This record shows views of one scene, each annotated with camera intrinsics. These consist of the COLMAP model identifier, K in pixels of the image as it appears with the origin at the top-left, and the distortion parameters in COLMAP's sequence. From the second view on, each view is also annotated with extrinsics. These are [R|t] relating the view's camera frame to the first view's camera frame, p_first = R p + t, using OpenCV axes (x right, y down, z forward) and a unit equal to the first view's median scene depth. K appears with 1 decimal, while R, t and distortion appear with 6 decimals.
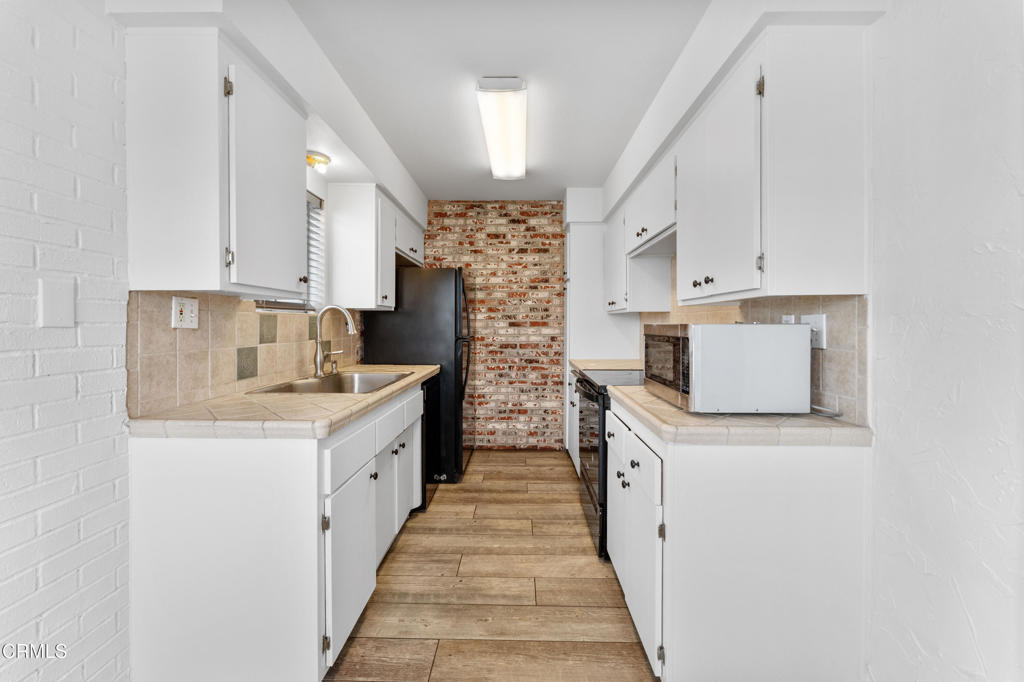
lens RADIAL K [[412.3, 0, 513.0], [0, 412.3, 327.1], [0, 0, 1]] dist [0.000686, 0.000079]
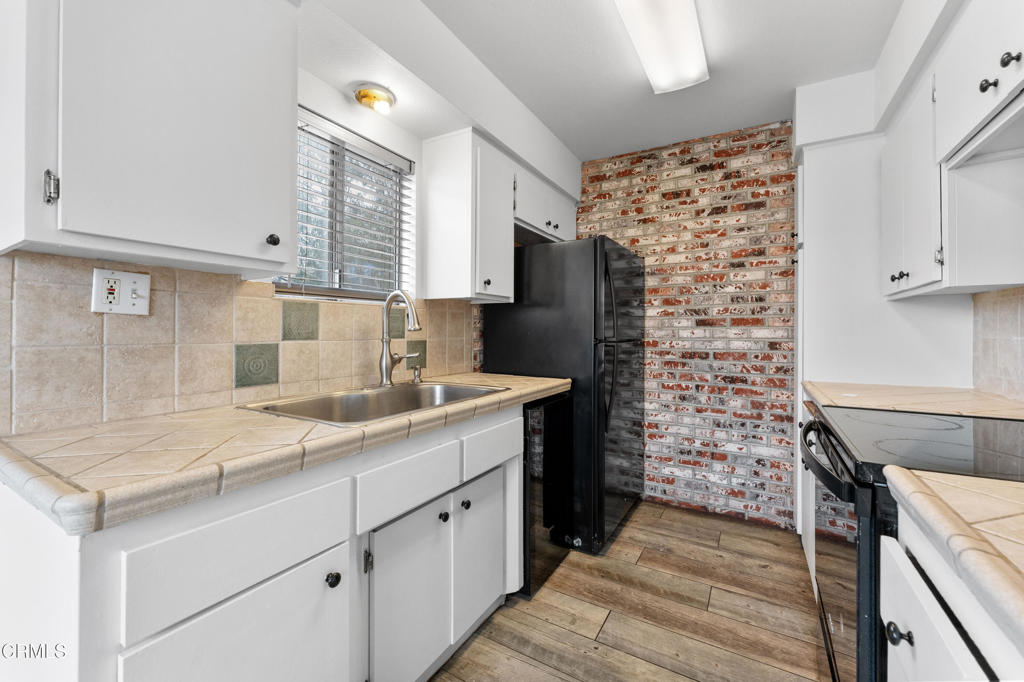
lens RADIAL K [[417.2, 0, 513.8], [0, 417.2, 329.6], [0, 0, 1]] dist [-0.000216, -0.000037]
pose [[0.873496, -0.001407, -0.486829, 0.063608], [-0.004843, 0.999921, -0.011580, 0.013911], [0.486806, 0.012473, 0.873421, 0.271460]]
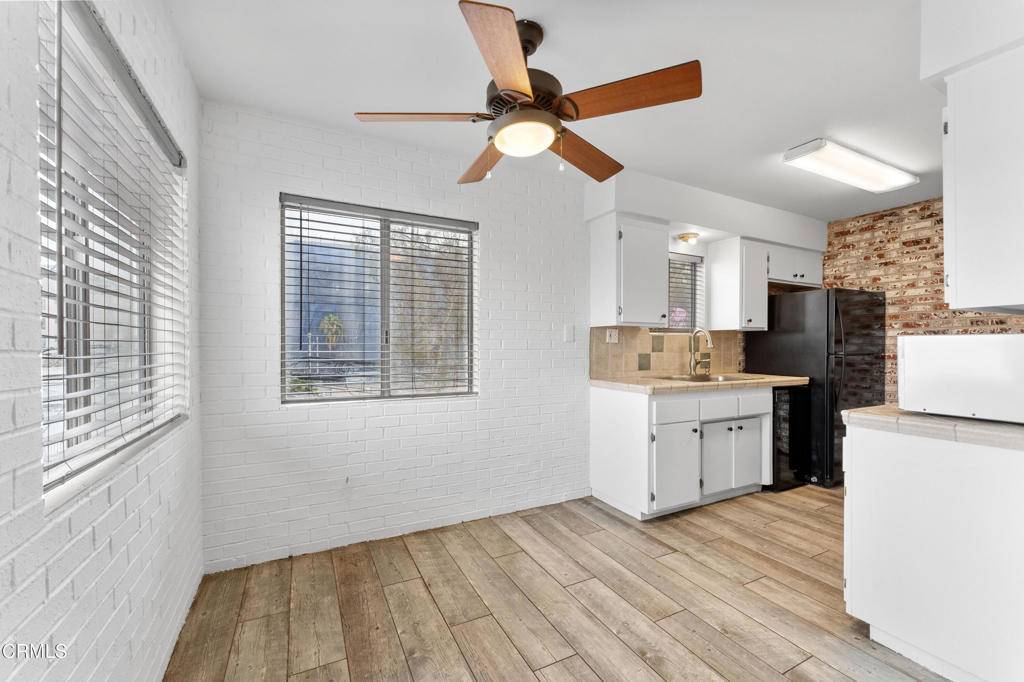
lens RADIAL K [[409.2, 0, 510.9], [0, 409.2, 345.7], [0, 0, 1]] dist [0.001558, 0.000441]
pose [[0.472735, 0.000499, -0.881205, 0.336933], [-0.006456, 0.999975, -0.002897, 0.010983], [0.881181, 0.007059, 0.472726, -0.195040]]
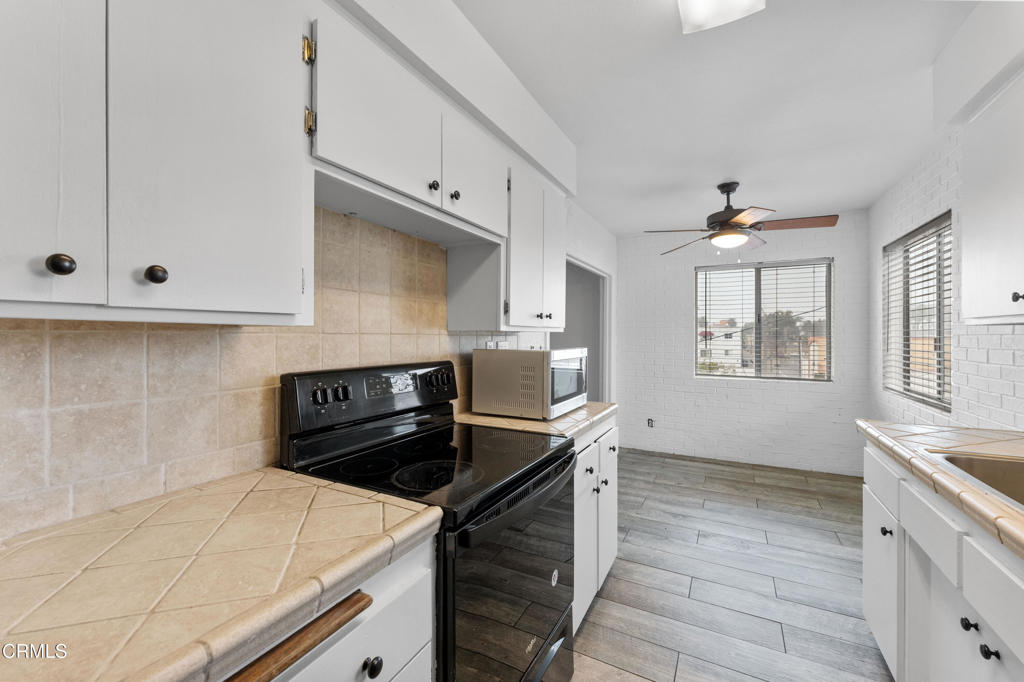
lens RADIAL K [[417.2, 0, 513.8], [0, 417.2, 329.6], [0, 0, 1]] dist [-0.000216, -0.000037]
pose [[-0.898236, 0.002392, 0.439507, -0.010989], [0.000908, 0.999993, -0.003587, -0.026307], [-0.439513, -0.002823, -0.898232, 0.922913]]
